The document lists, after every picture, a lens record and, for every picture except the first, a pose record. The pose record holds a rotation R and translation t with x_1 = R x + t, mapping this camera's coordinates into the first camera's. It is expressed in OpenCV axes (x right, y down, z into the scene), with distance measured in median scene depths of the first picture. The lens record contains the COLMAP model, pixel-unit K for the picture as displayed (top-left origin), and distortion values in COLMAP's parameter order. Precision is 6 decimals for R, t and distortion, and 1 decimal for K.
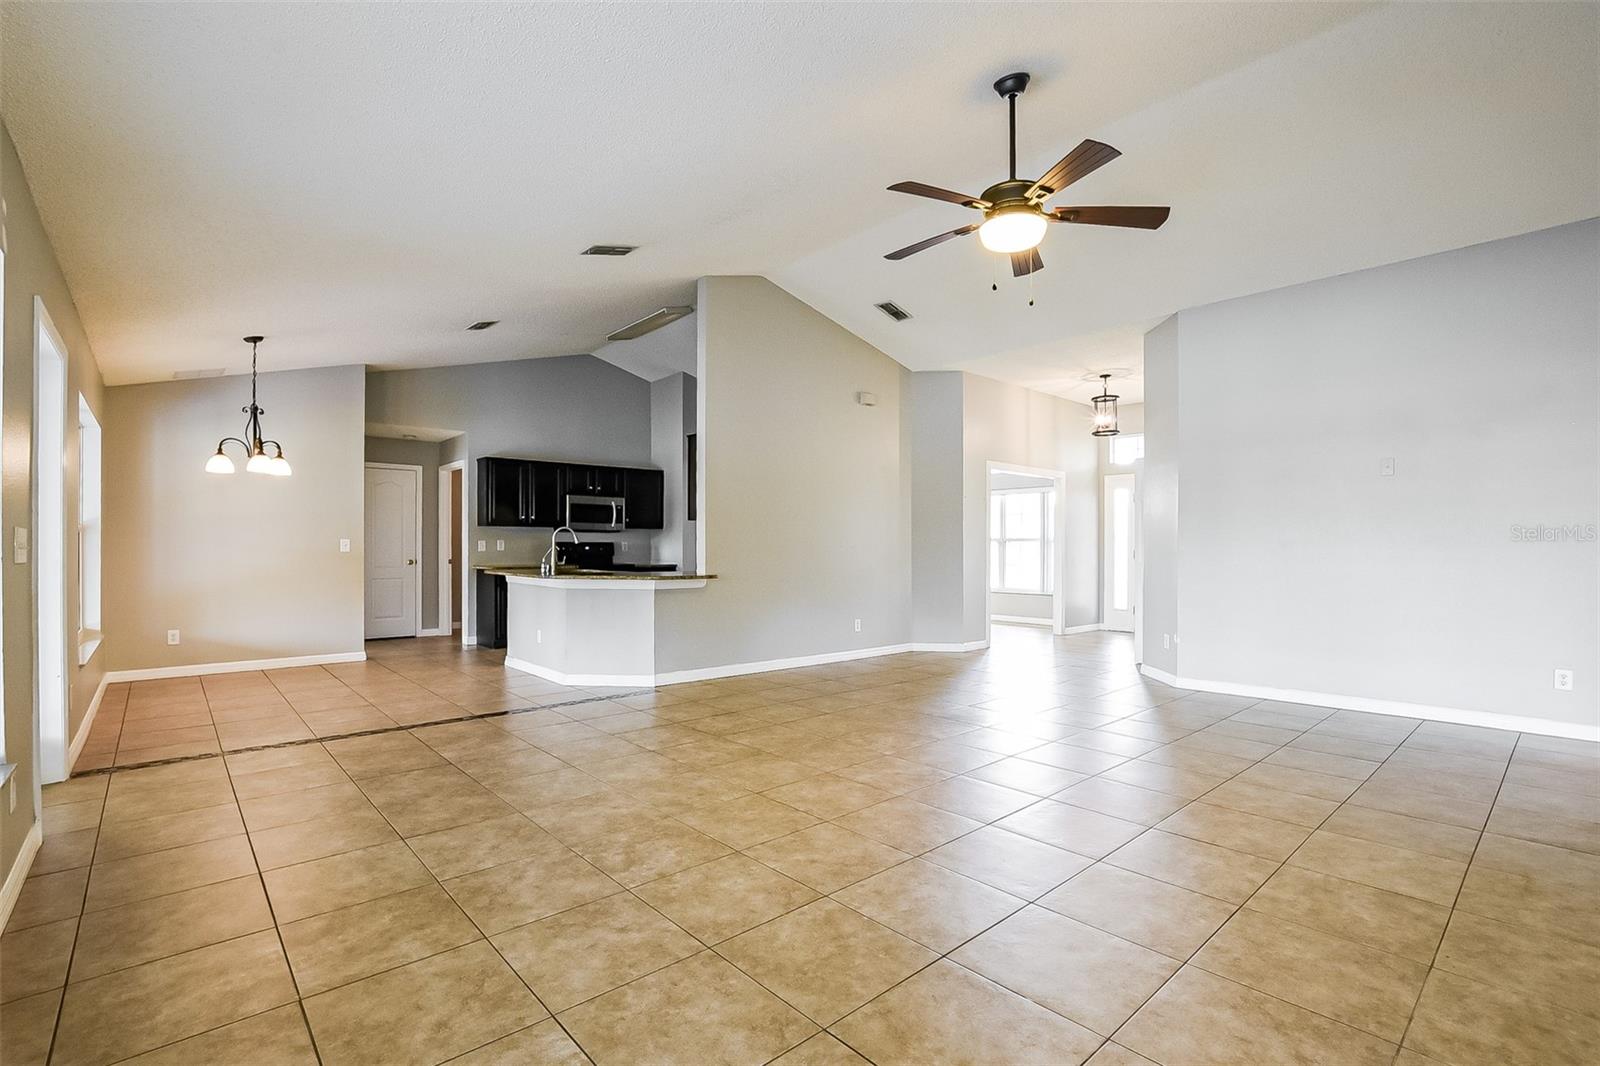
lens RADIAL K [[709.5, 0, 774.7], [0, 709.5, 539.3], [0, 0, 1]] dist [-0.032154, 0.003485]
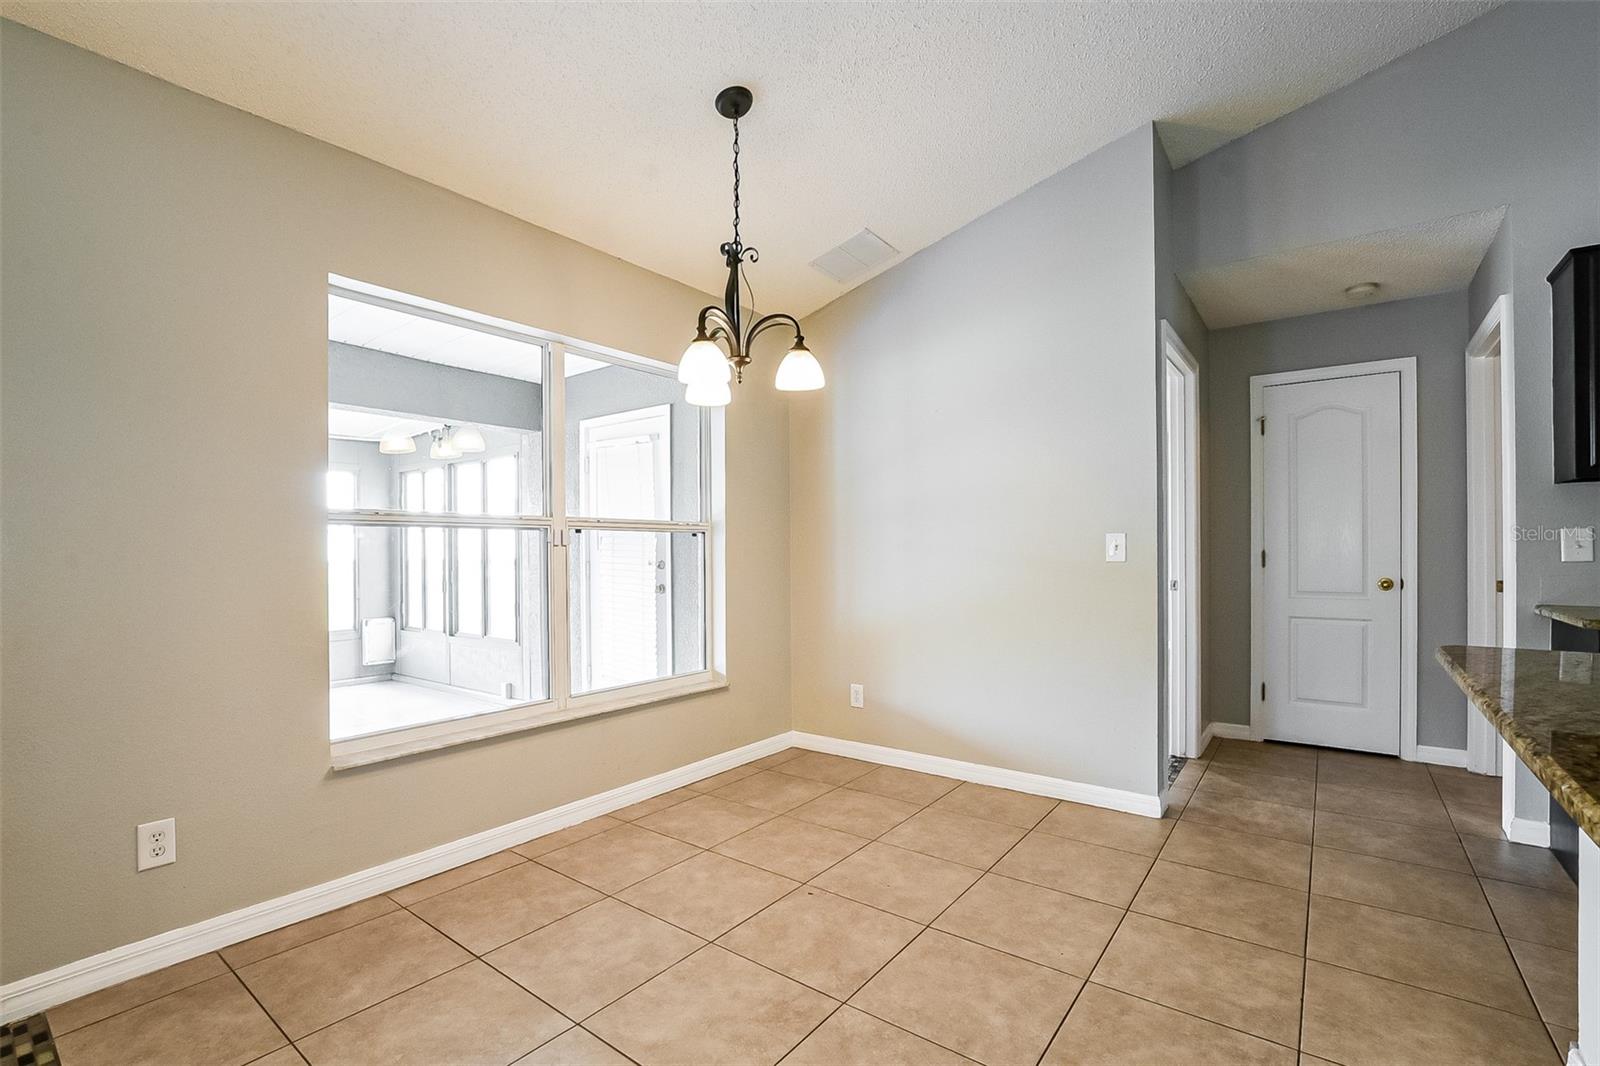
lens RADIAL K [[709.5, 0, 773.6], [0, 709.5, 553.7], [0, 0, 1]] dist [-0.032154, 0.003485]
pose [[0.183019, 0.000089, -0.983109, -0.219419], [0.016877, 0.999852, 0.003232, 0.007738], [0.982964, -0.017184, 0.182991, 0.722870]]
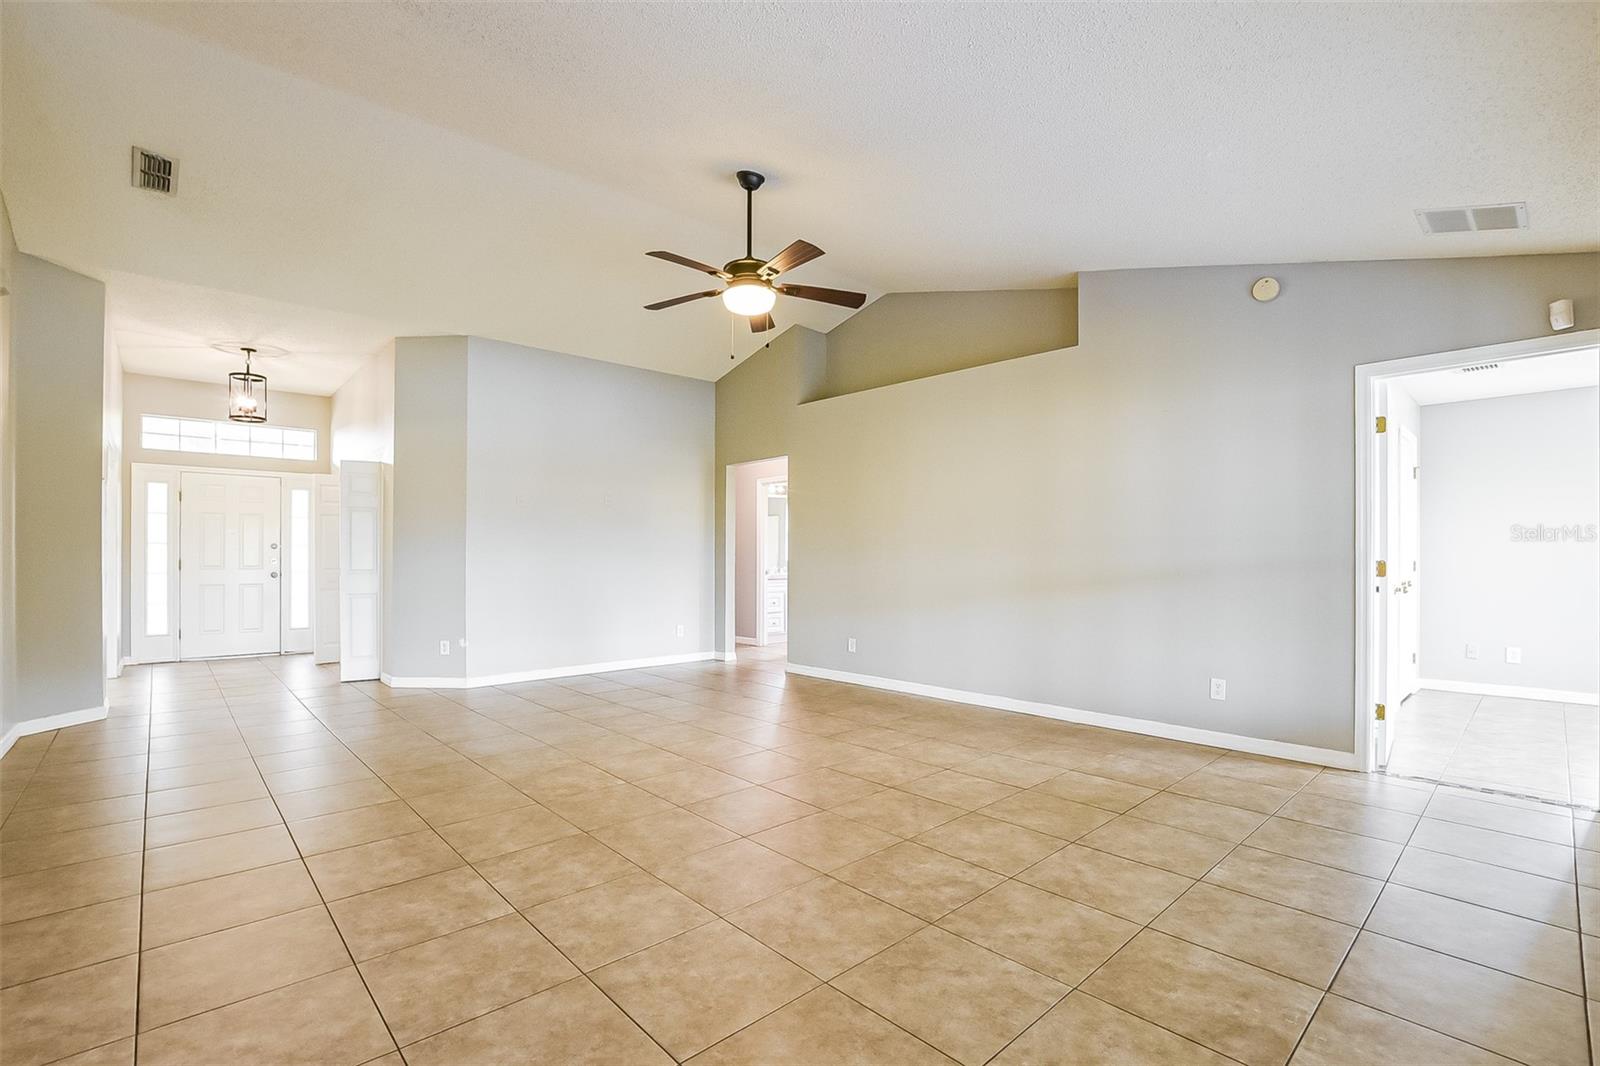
lens RADIAL K [[709.5, 0, 781.1], [0, 709.5, 549.9], [0, 0, 1]] dist [-0.032154, 0.003485]
pose [[-0.000337, 0.009134, 0.999958, -0.430077], [-0.012187, 0.999884, -0.009138, 0.004567], [-0.999926, -0.012189, -0.000226, 0.454734]]
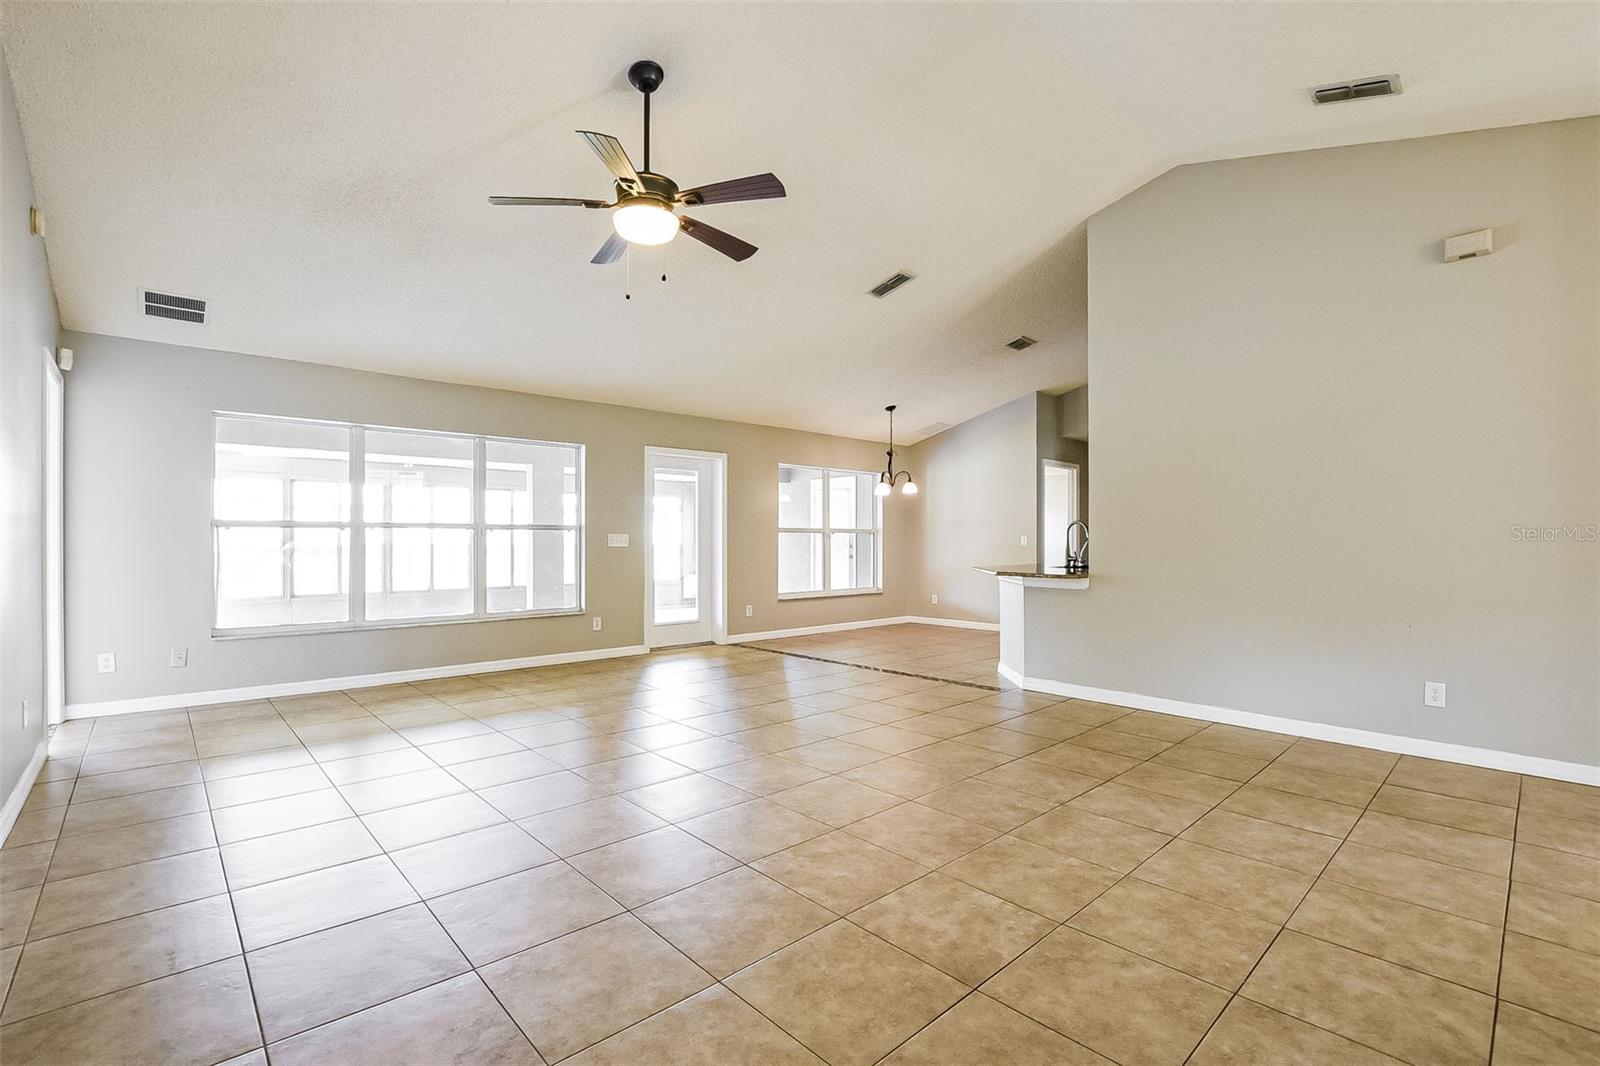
lens RADIAL K [[709.5, 0, 798.4], [0, 709.5, 530.0], [0, 0, 1]] dist [-0.032154, 0.003485]
pose [[0.036919, -0.014477, -0.999213, 0.647471], [0.008129, 0.999866, -0.014186, 0.004519], [0.999285, -0.007599, 0.037032, 0.565250]]
